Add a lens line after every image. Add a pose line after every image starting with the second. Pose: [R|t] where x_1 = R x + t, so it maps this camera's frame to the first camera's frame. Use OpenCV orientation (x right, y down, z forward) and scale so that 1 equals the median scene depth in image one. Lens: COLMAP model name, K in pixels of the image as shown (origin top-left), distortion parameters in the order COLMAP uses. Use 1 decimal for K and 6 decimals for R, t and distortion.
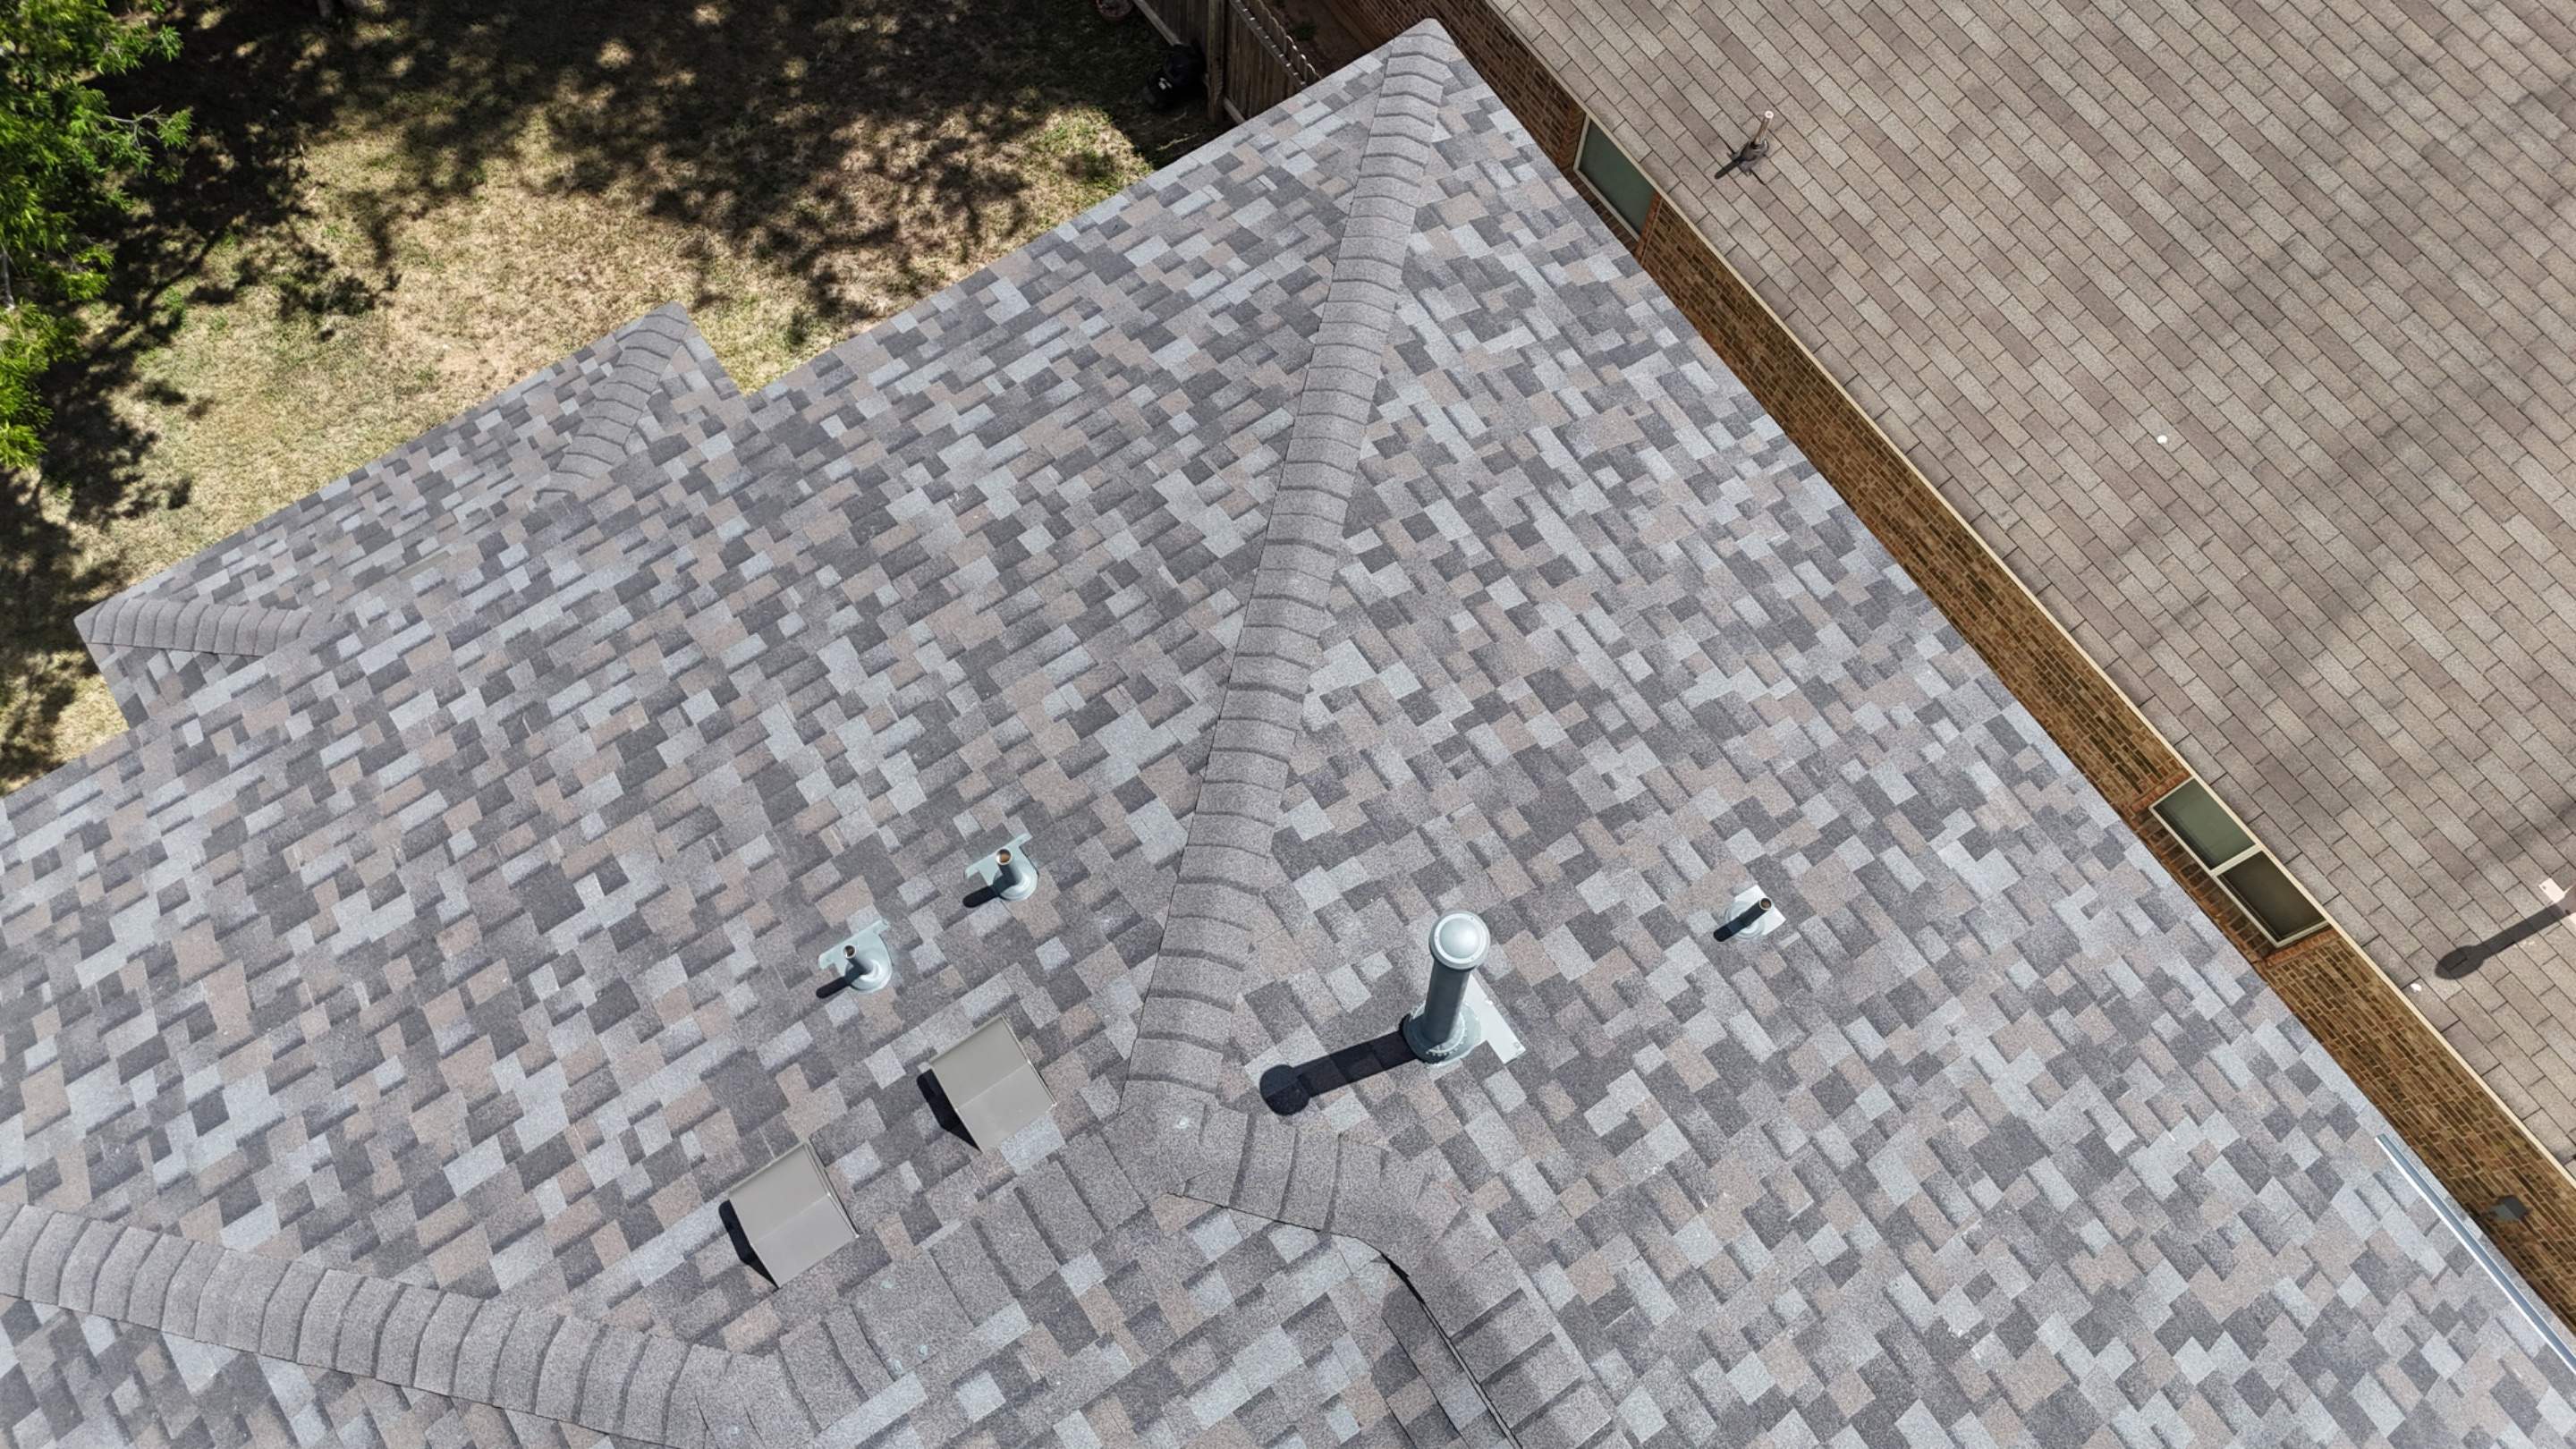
lens RADIAL K [[1894.9, 0, 1280.7], [0, 1894.9, 729.2], [0, 0, 1]] dist [0.078868, -0.080103]
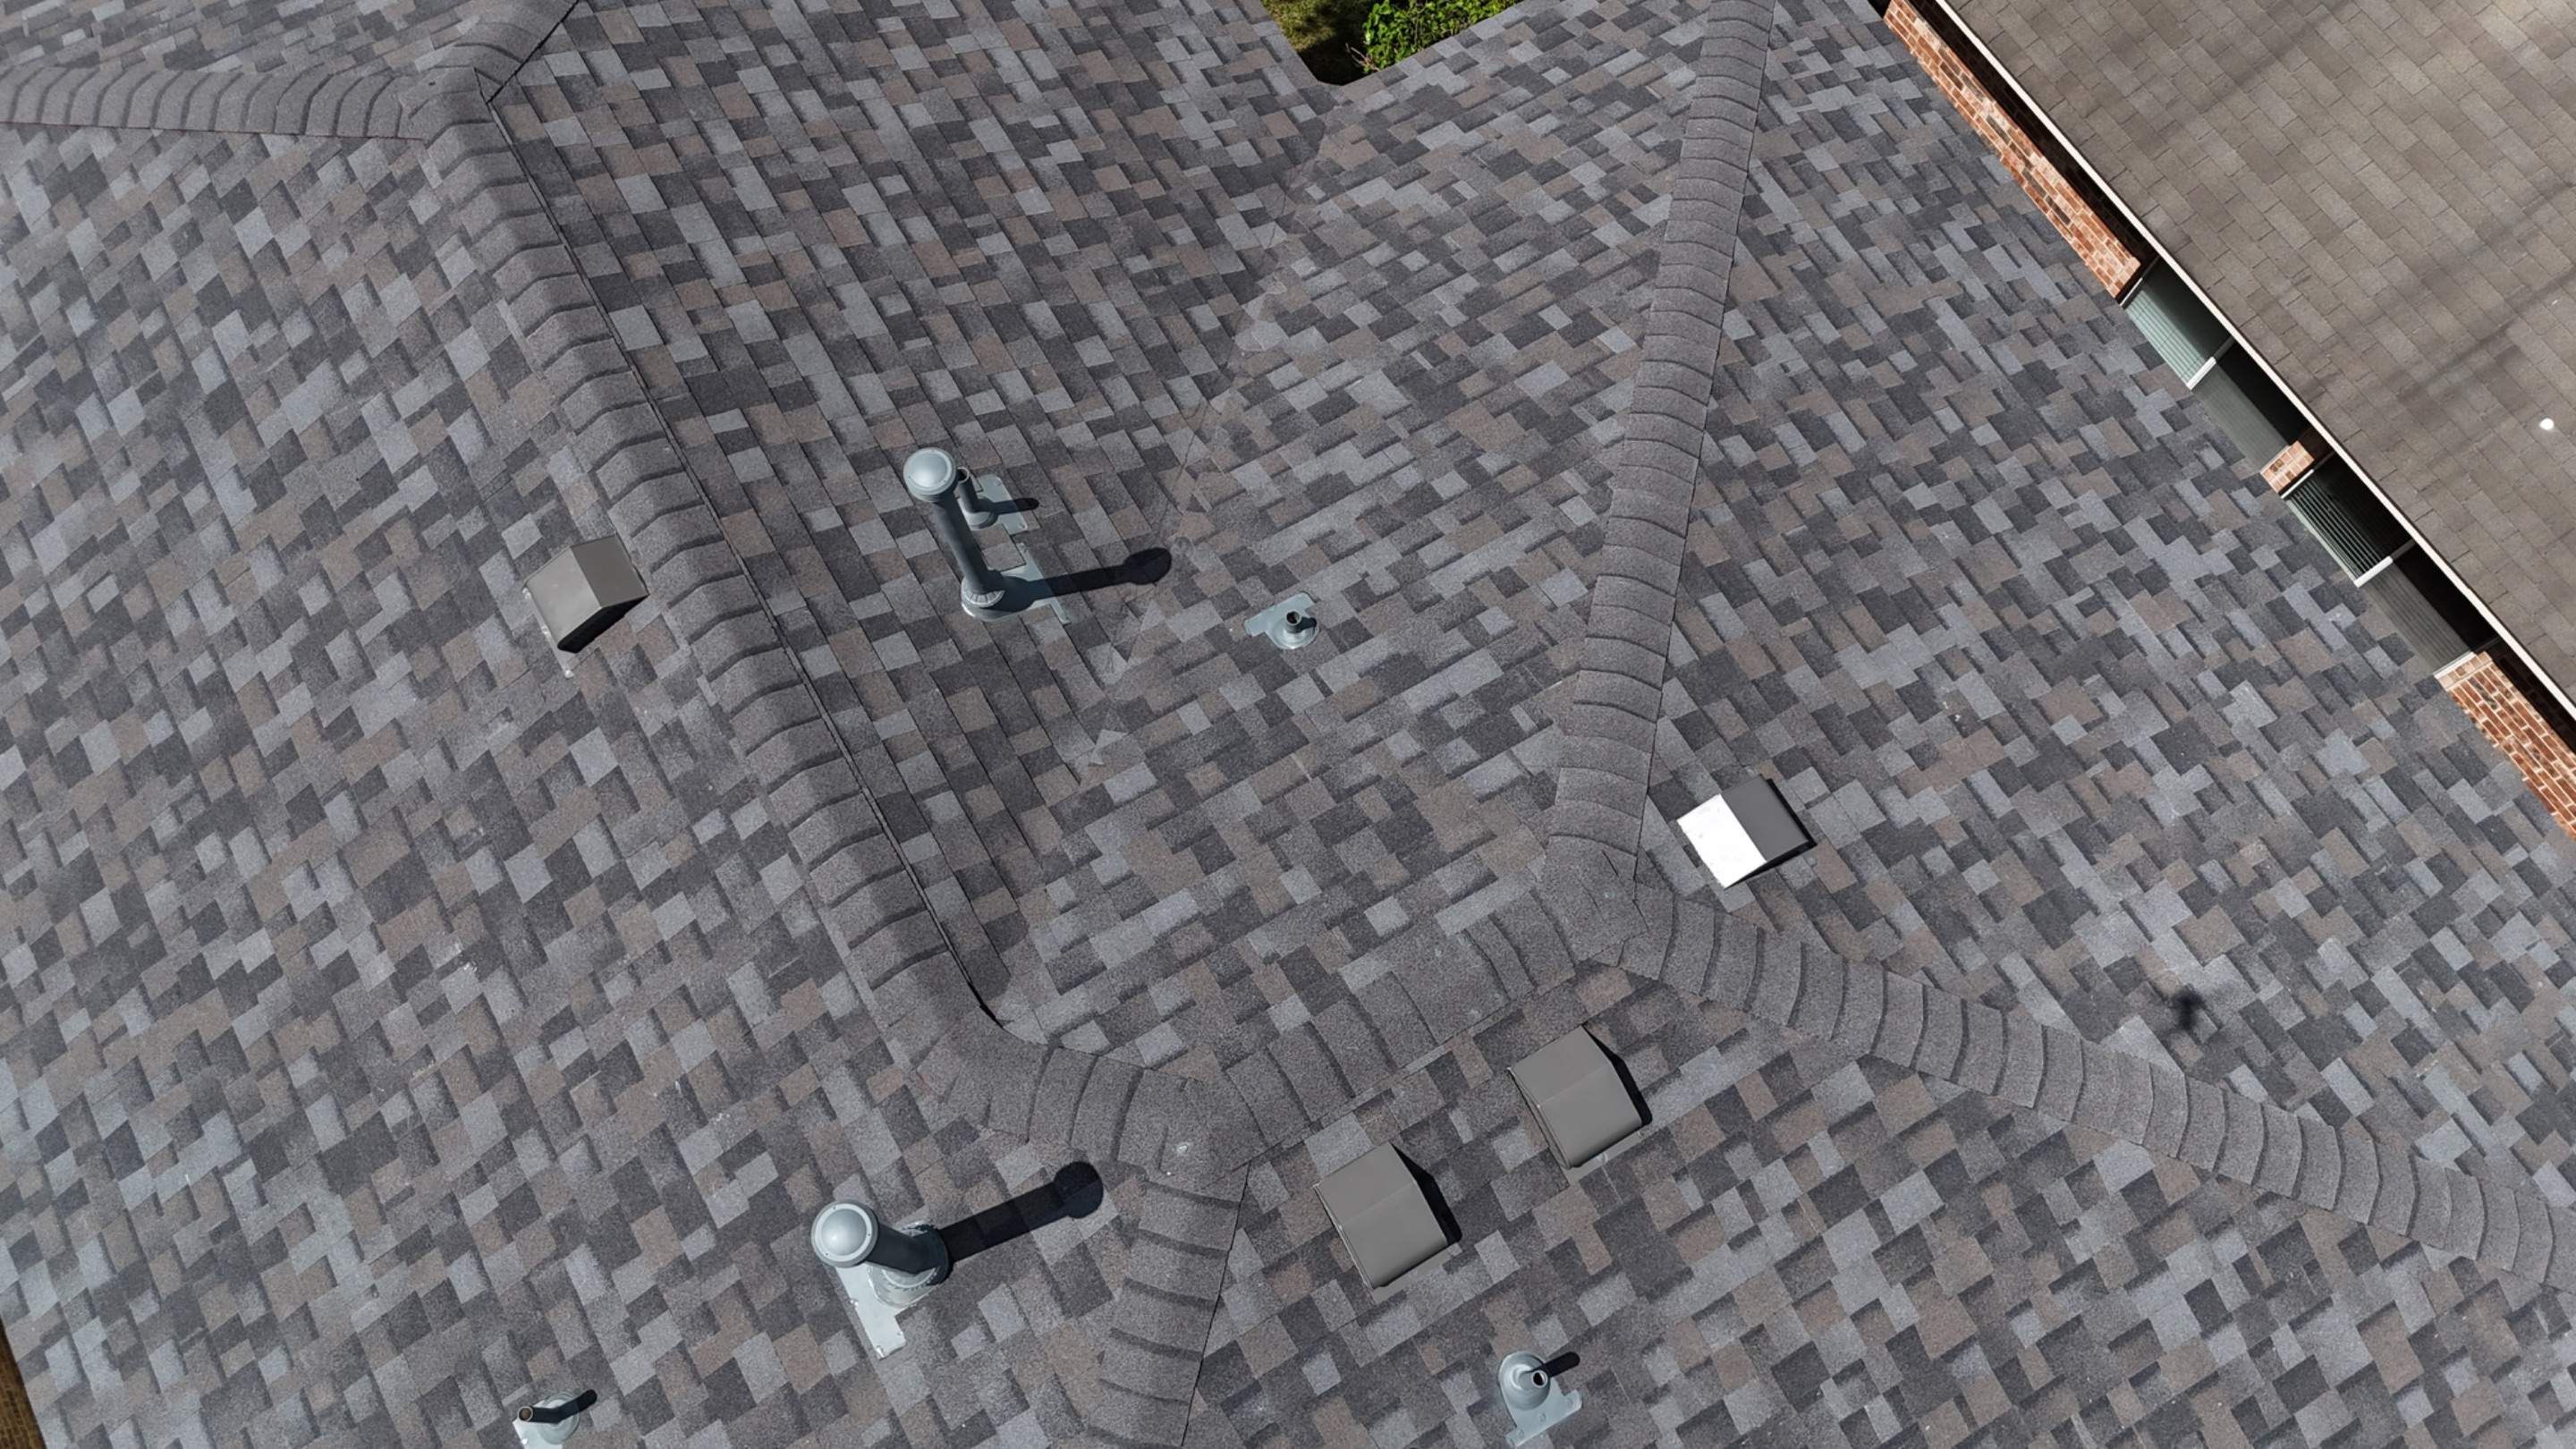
lens RADIAL K [[1894.9, 0, 1281.5], [0, 1894.9, 733.8], [0, 0, 1]] dist [0.078868, -0.080103]
pose [[-0.997901, -0.064434, 0.006472, -0.074340], [0.053764, -0.768625, 0.637437, -0.195835], [-0.036098, 0.636446, 0.770476, 0.085480]]
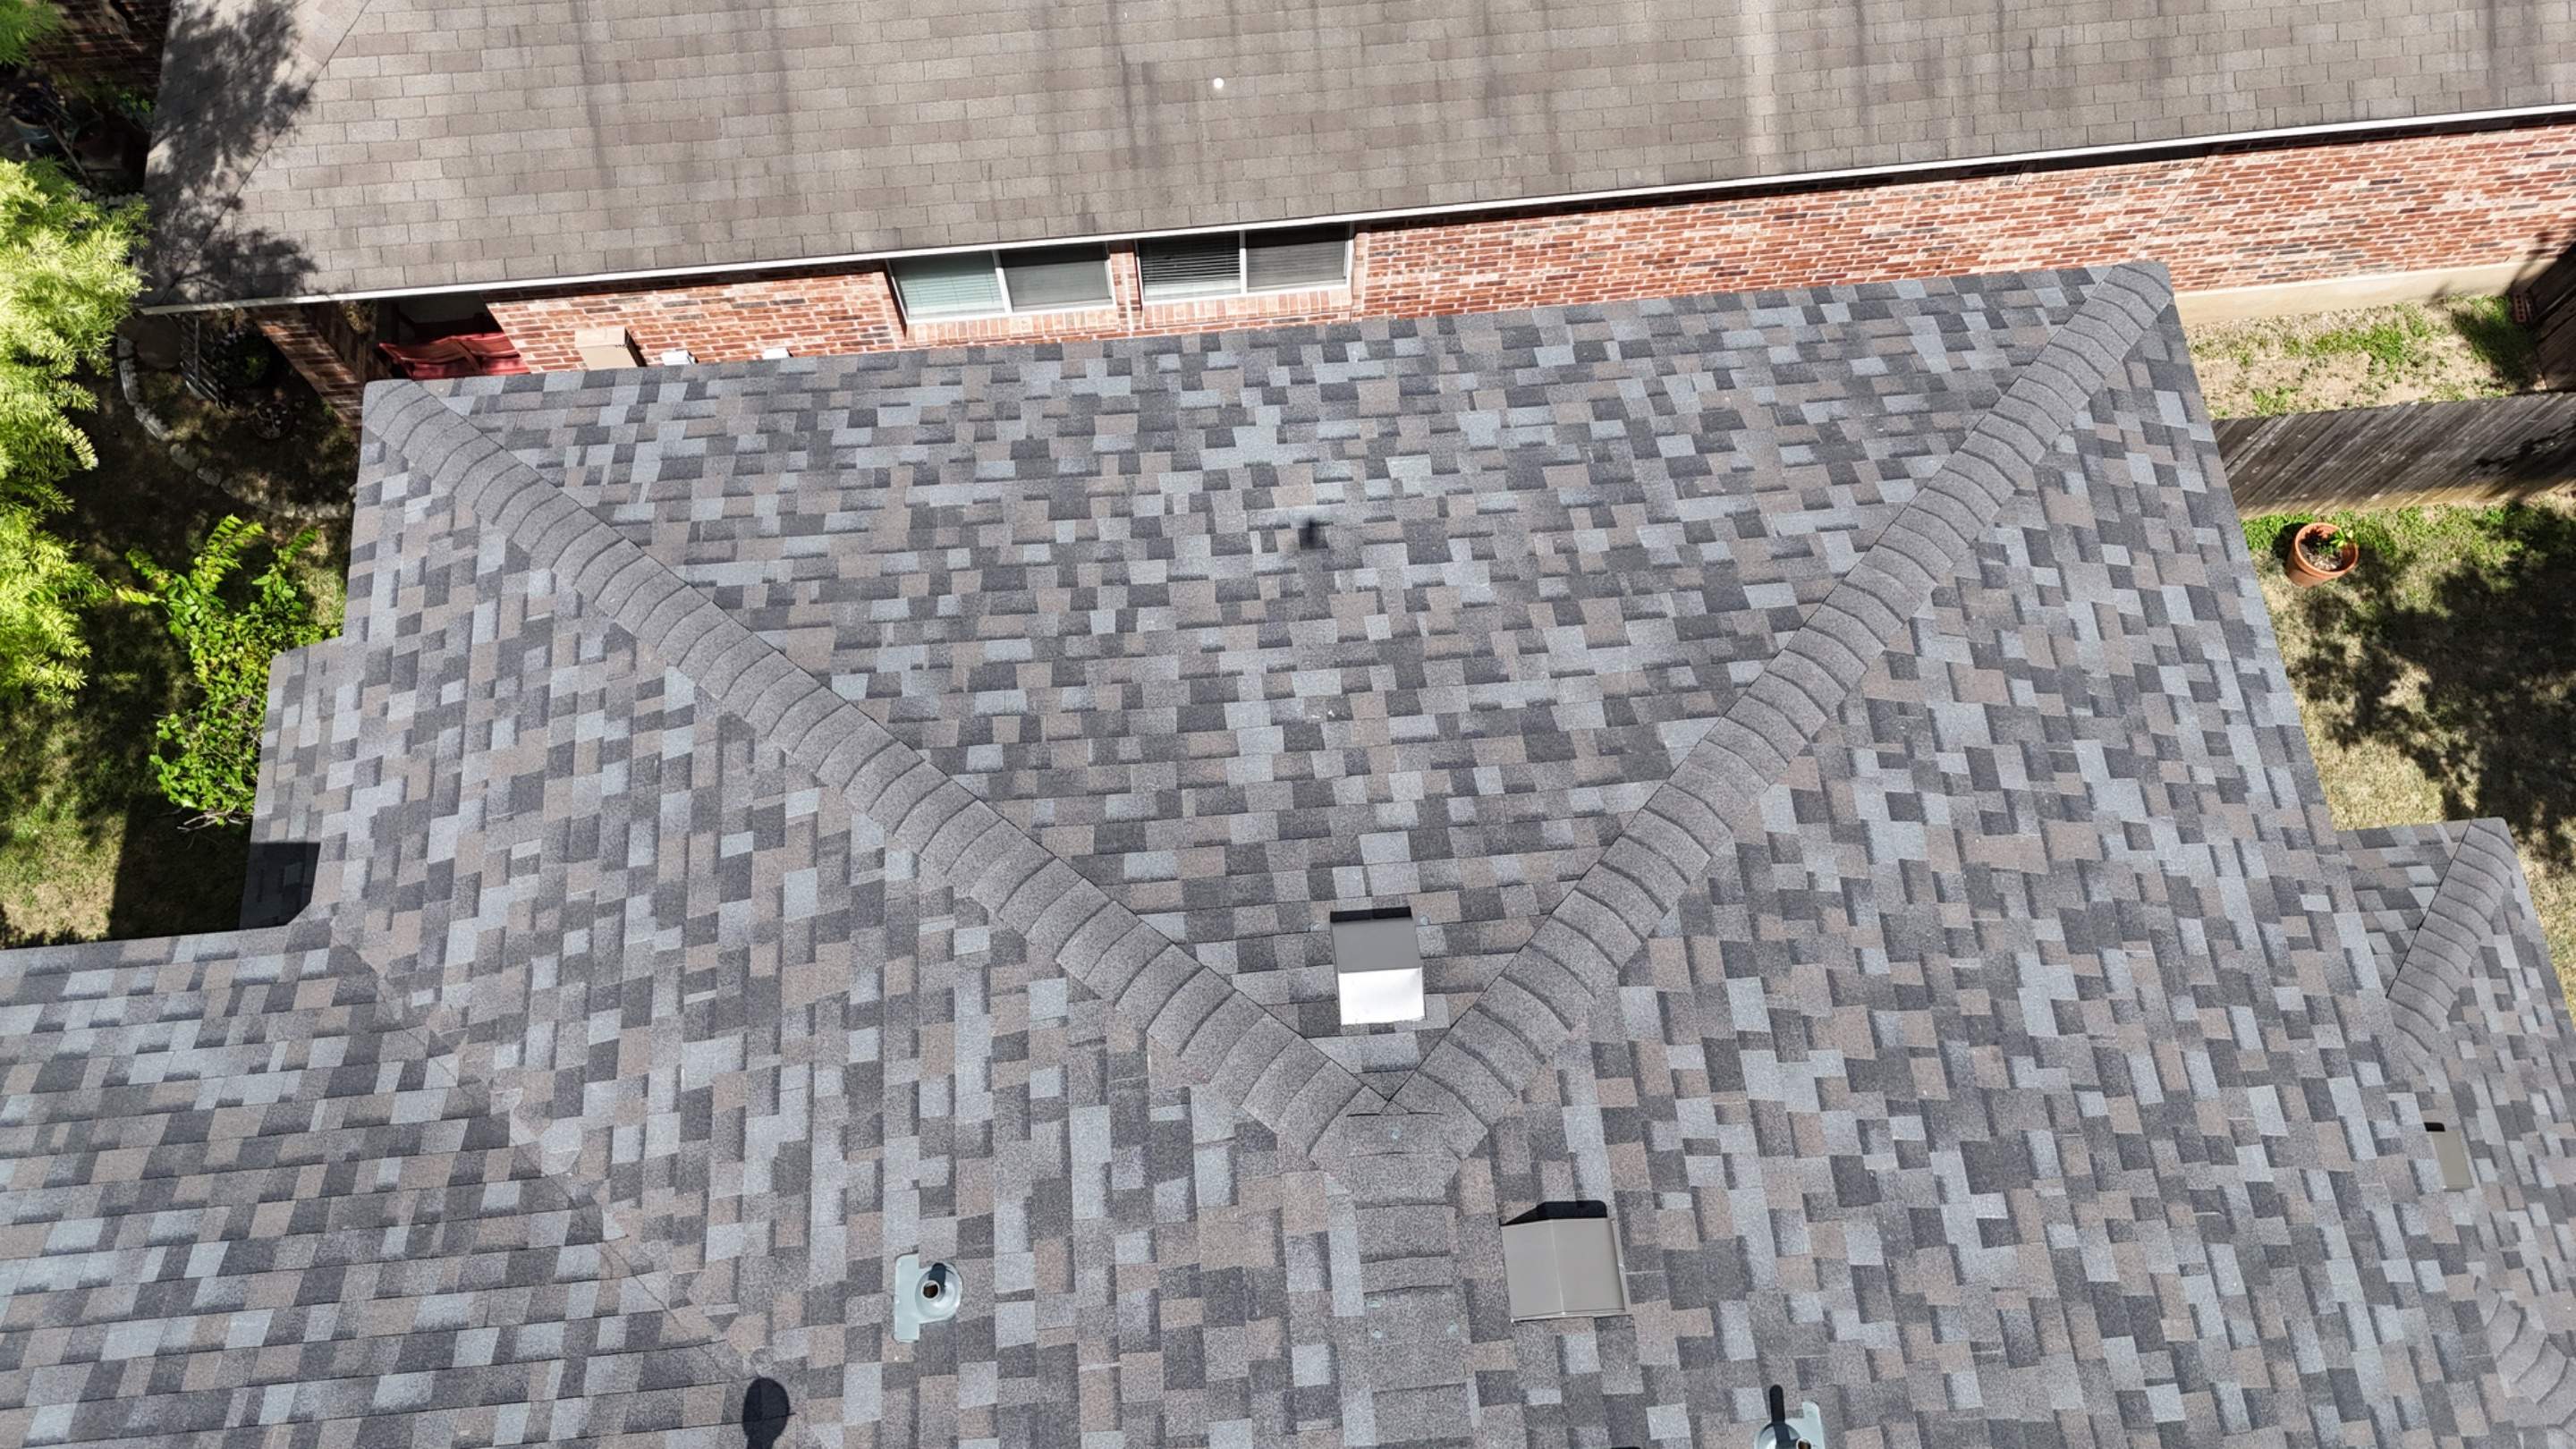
lens RADIAL K [[1894.9, 0, 1280.3], [0, 1894.9, 735.2], [0, 0, 1]] dist [0.078868, -0.080103]
pose [[-0.487385, 0.810185, -0.325662, -0.069488], [-0.821775, -0.299509, 0.484747, -0.014926], [0.295196, 0.503880, 0.811766, 0.022033]]
